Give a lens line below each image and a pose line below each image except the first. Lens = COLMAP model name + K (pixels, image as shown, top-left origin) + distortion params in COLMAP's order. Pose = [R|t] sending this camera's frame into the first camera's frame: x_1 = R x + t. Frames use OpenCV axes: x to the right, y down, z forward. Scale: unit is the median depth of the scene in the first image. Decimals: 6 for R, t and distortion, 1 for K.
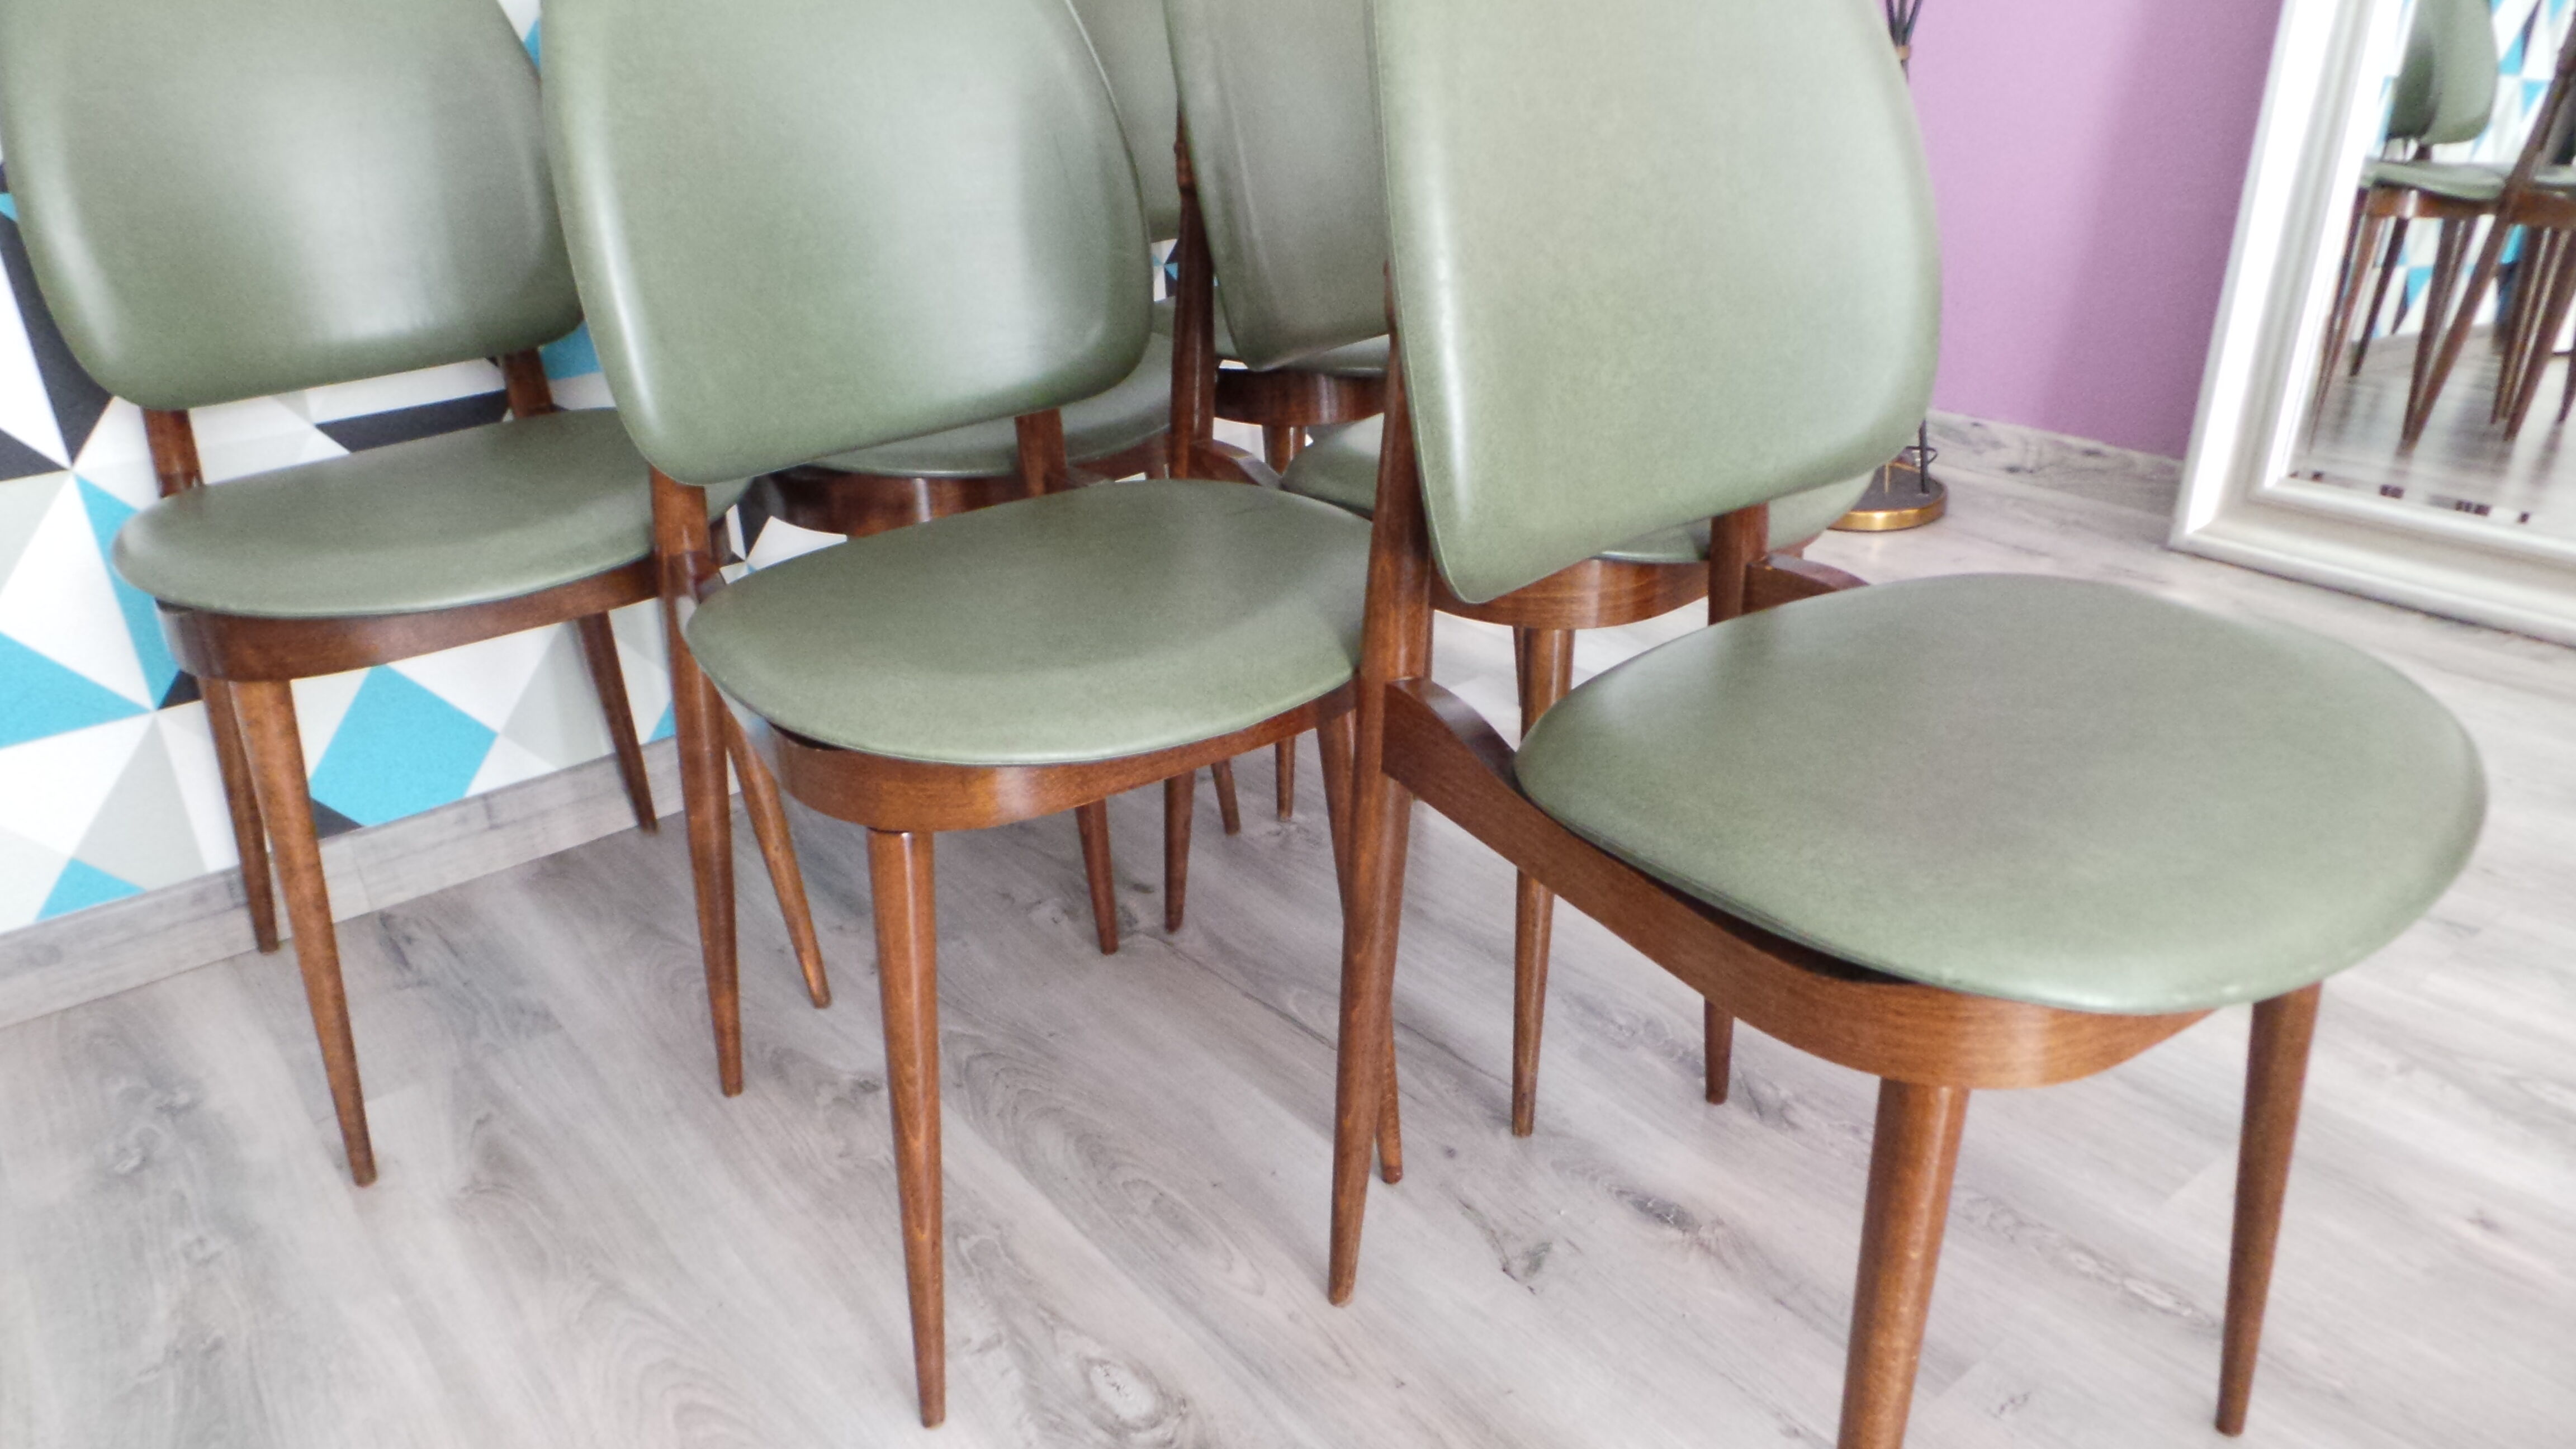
lens RADIAL K [[1787.4, 0, 1273.9], [0, 1787.4, 714.6], [0, 0, 1]] dist [0.002927, 0.007733]
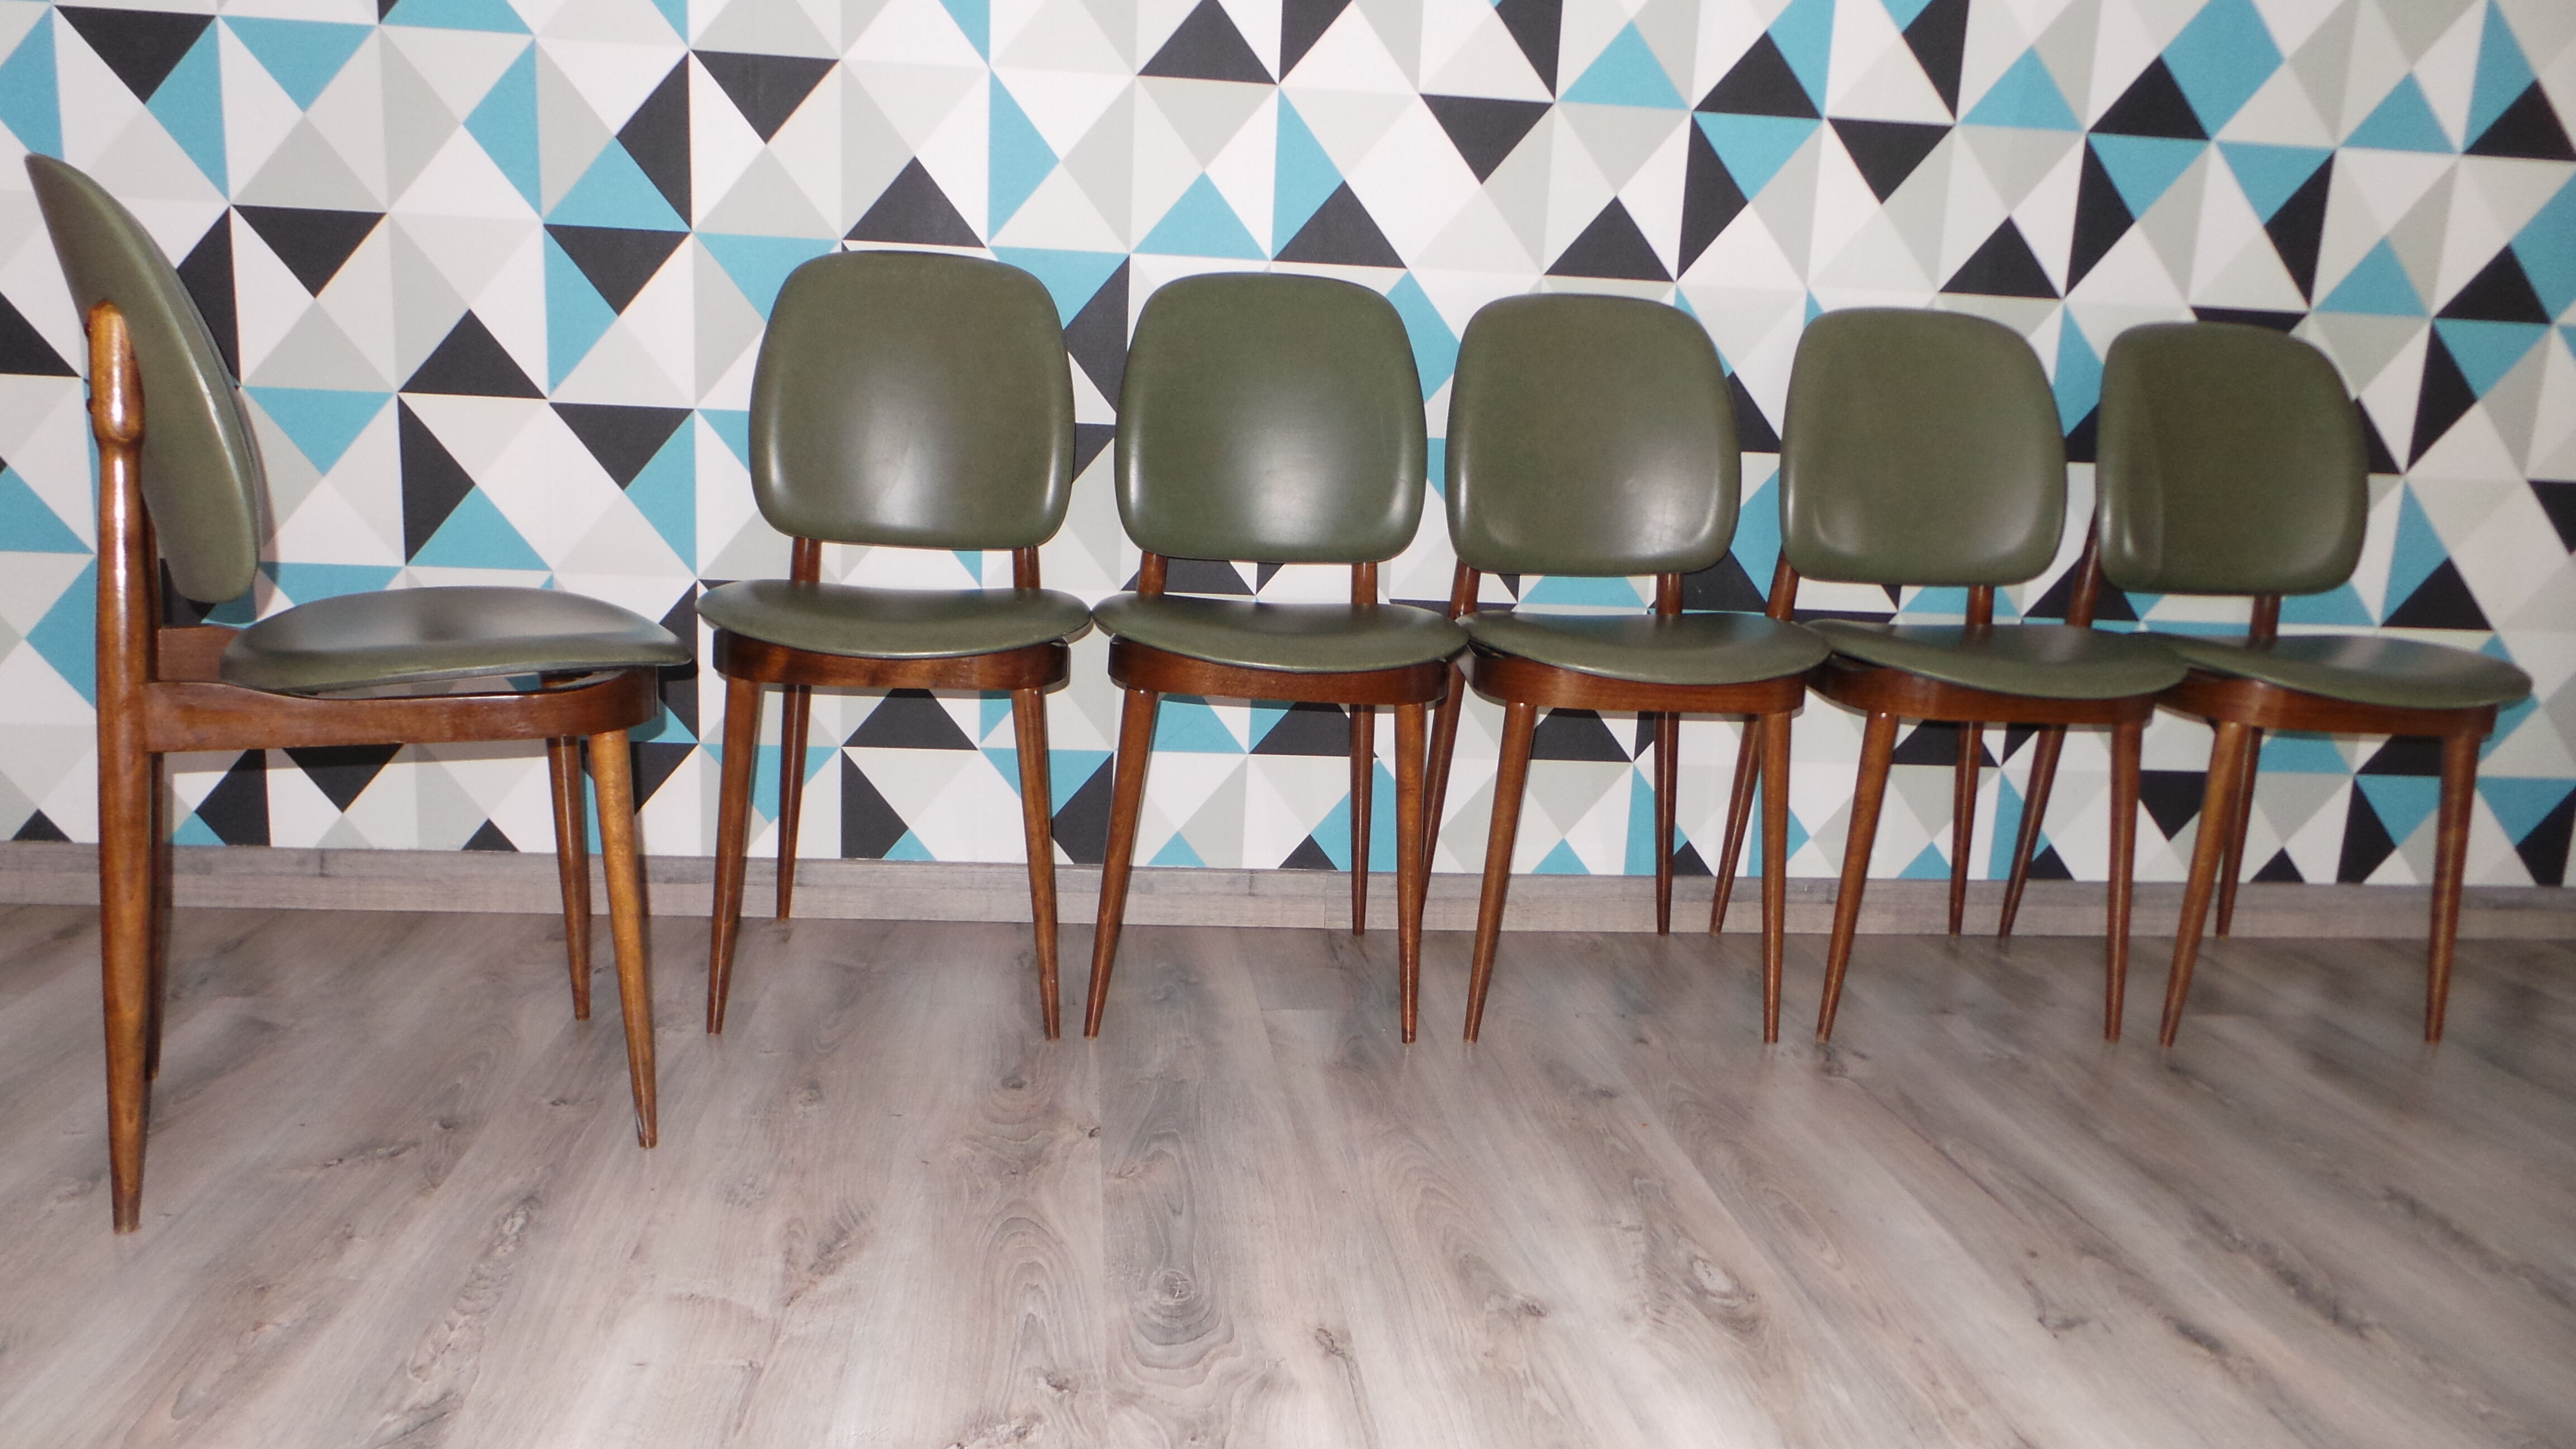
lens RADIAL K [[1787.4, 0, 1278.5], [0, 1787.4, 719.0], [0, 0, 1]] dist [0.002927, 0.007733]
pose [[0.844111, 0.179349, -0.505283, 0.232316], [-0.296389, 0.941400, -0.160992, 0.268904], [0.446800, 0.285656, 0.847804, -0.409656]]
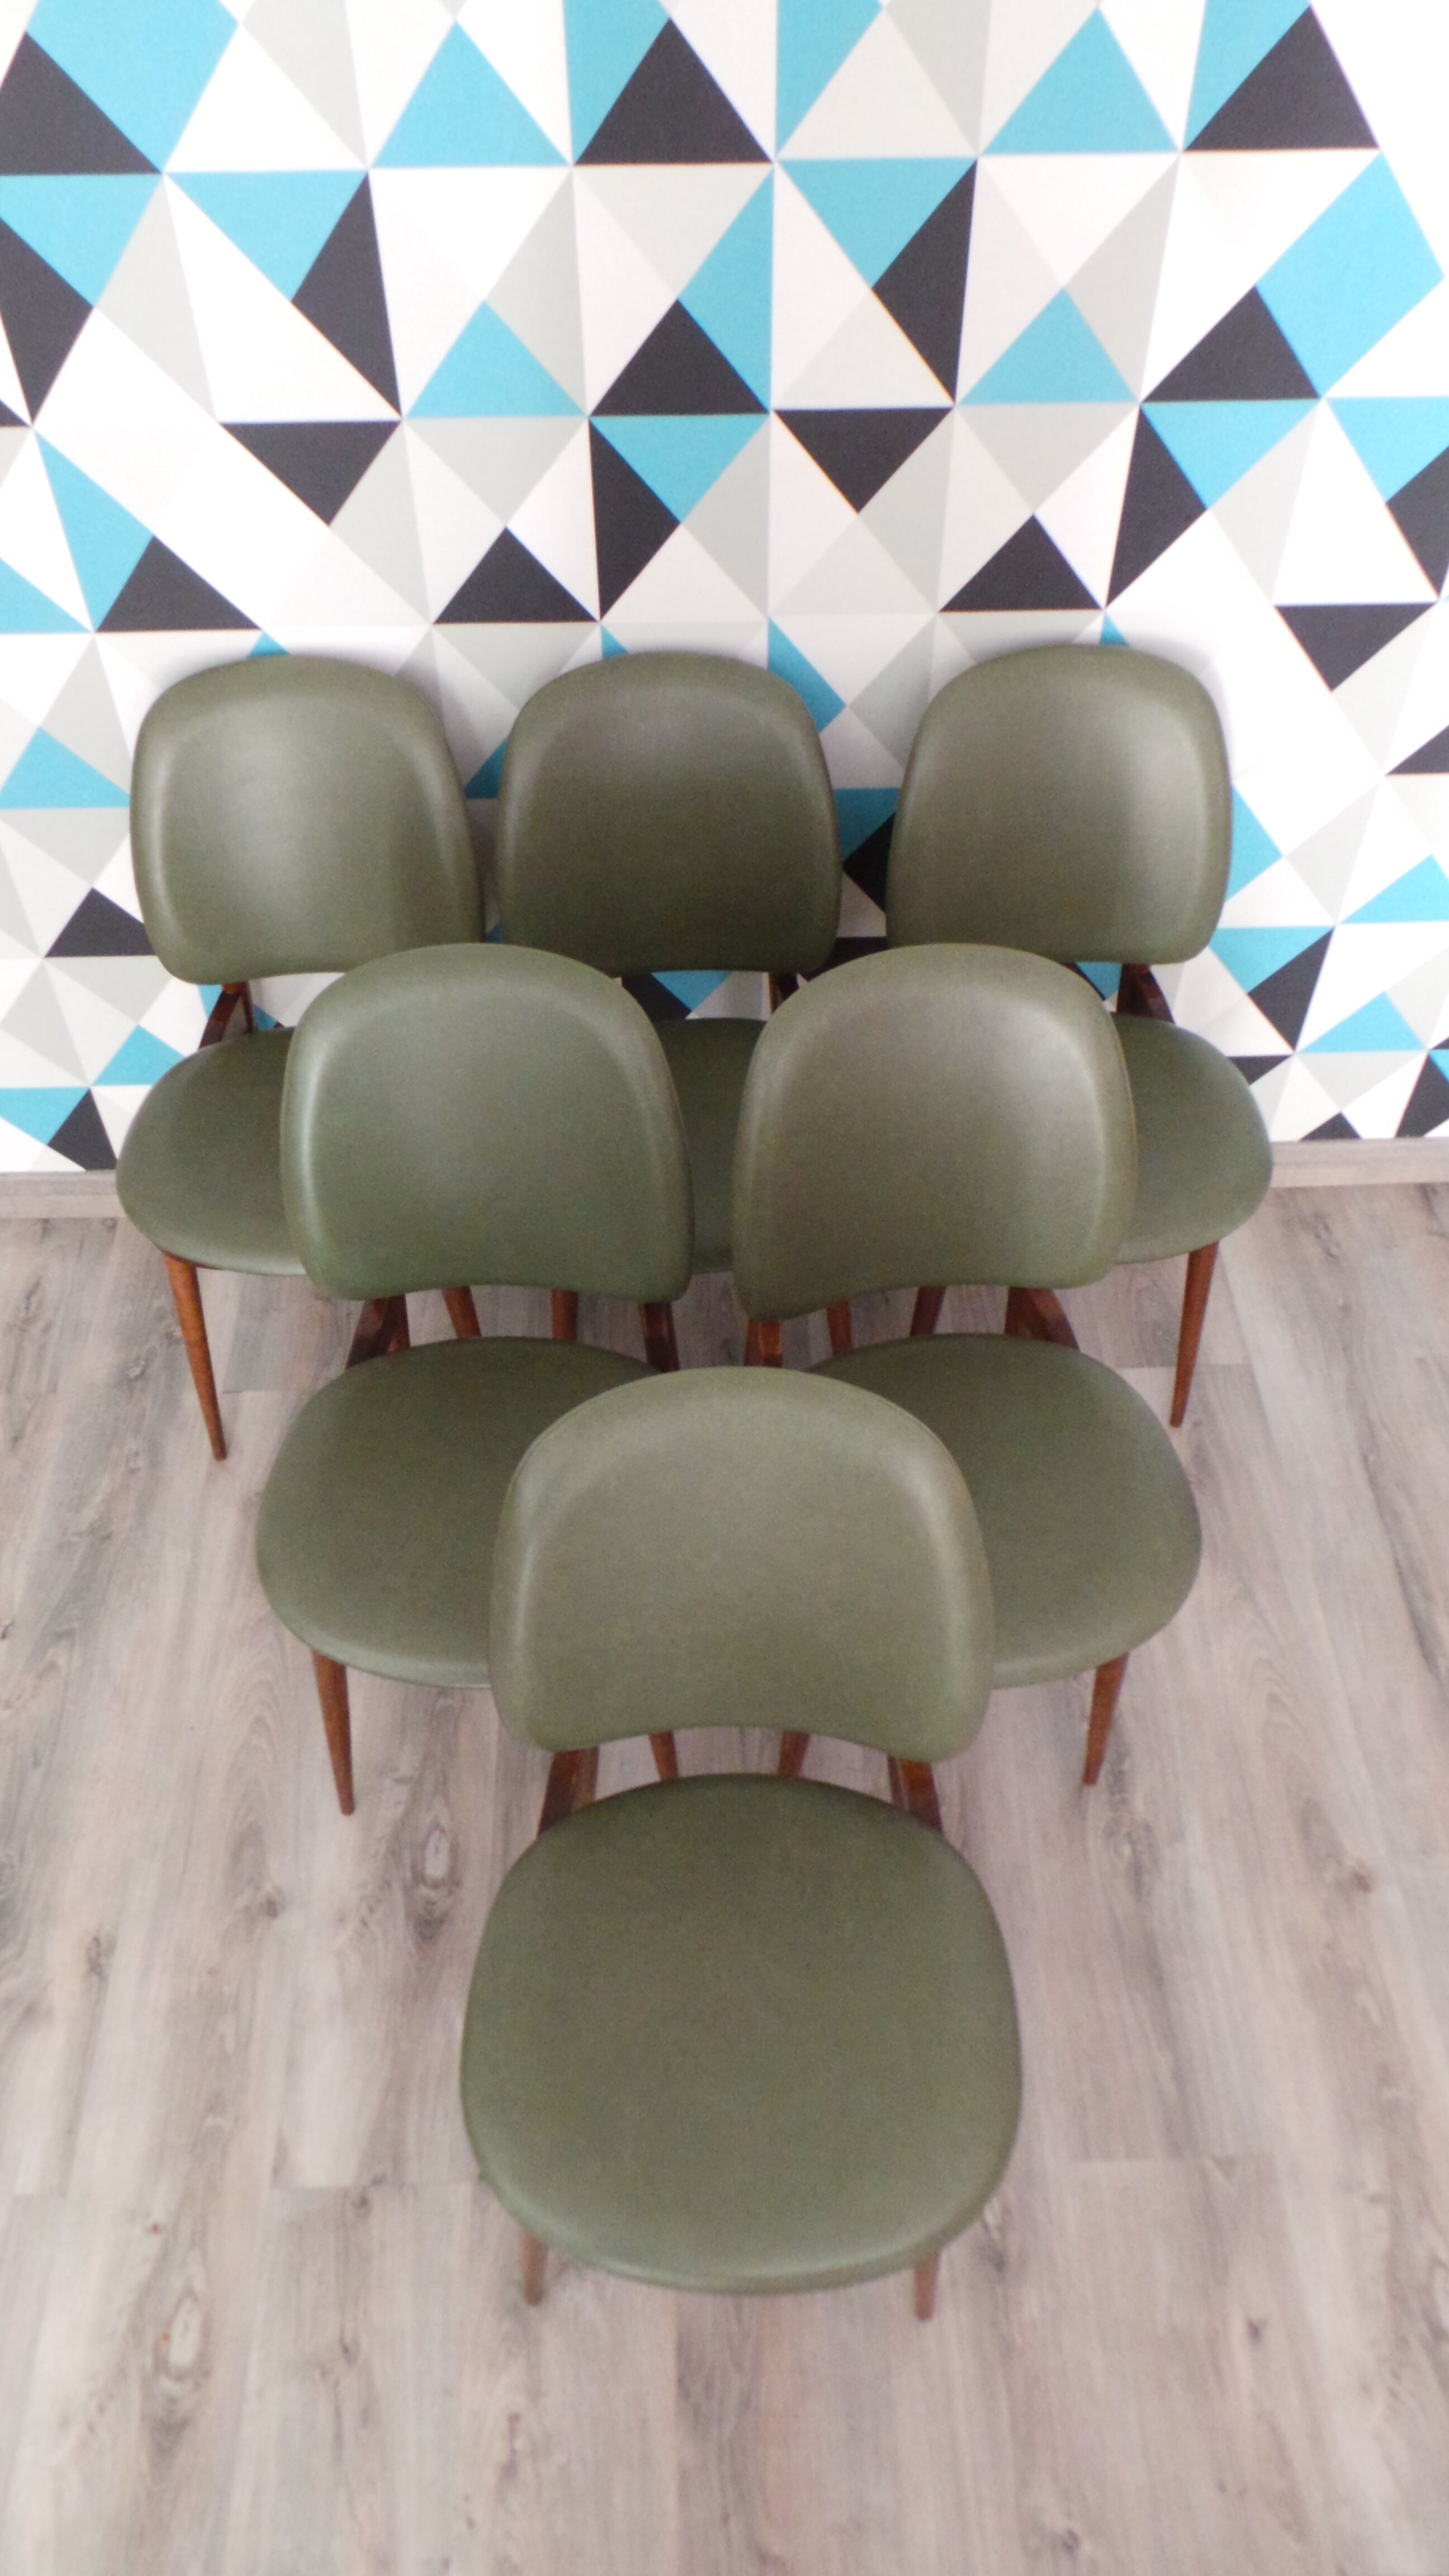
lens RADIAL K [[1787.4, 0, 720.5], [0, 1787.4, 1285.8], [0, 0, 1]] dist [0.002927, 0.007733]
pose [[0.801971, 0.473686, -0.363955, 0.461614], [-0.274238, 0.833217, 0.480148, -0.905320], [0.530693, -0.285255, 0.798119, -0.074015]]
